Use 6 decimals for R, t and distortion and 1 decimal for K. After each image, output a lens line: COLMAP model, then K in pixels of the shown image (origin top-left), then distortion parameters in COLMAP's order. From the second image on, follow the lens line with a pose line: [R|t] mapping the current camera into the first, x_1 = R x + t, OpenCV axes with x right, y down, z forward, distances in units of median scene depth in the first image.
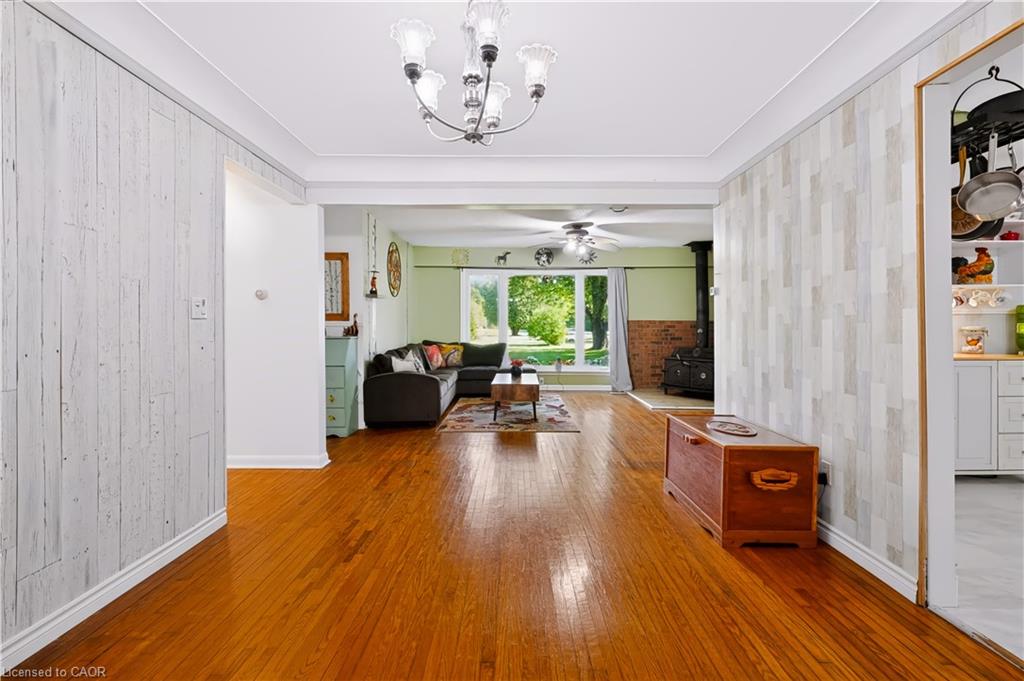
lens RADIAL K [[463.2, 0, 508.8], [0, 463.2, 340.9], [0, 0, 1]] dist [-0.009419, 0.005380]
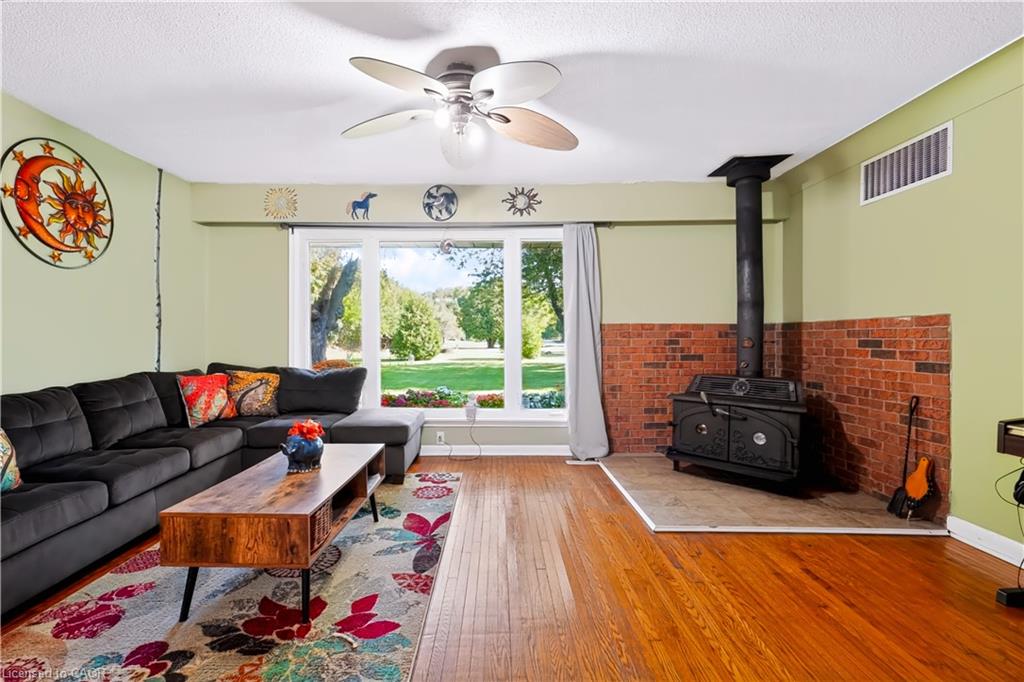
lens RADIAL K [[463.2, 0, 493.8], [0, 463.2, 353.5], [0, 0, 1]] dist [-0.009419, 0.005380]
pose [[0.999984, -0.003673, 0.004233, 0.188945], [0.003668, 0.999993, 0.001198, -0.016574], [-0.004237, -0.001182, 0.999990, 0.675734]]
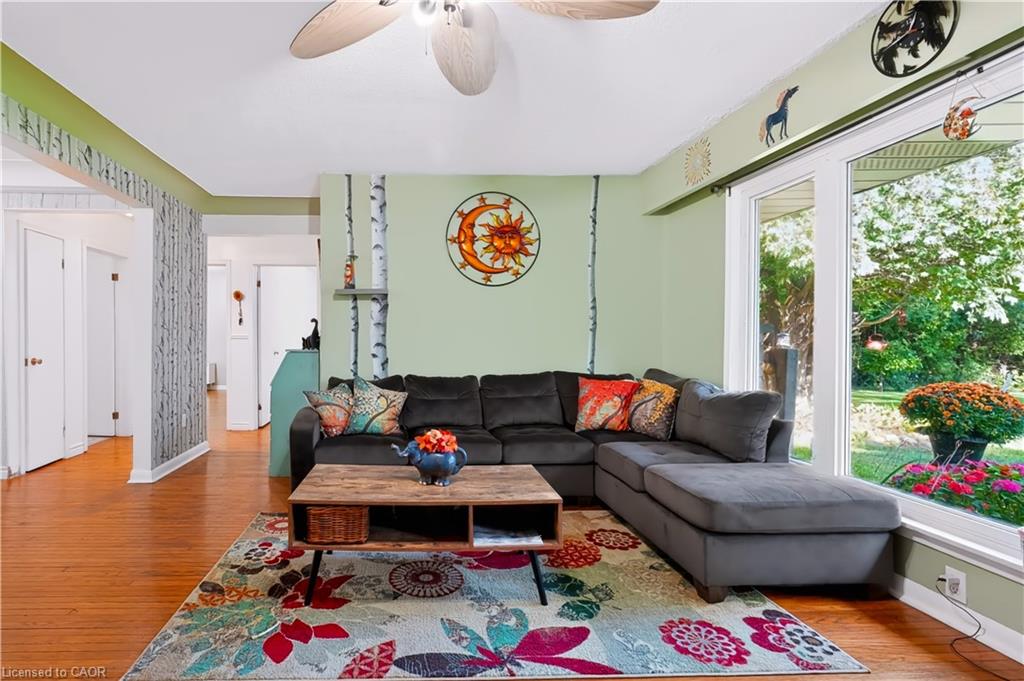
lens RADIAL K [[493.1, 0, 425.6], [0, 493.1, 345.8], [0, 0, 1]] dist [-0.009707, 0.000658]
pose [[0.038969, 0.012873, -0.999157, 0.428168], [-0.039989, 0.999136, 0.011313, -0.029876], [0.998440, 0.039514, 0.039450, 1.067284]]
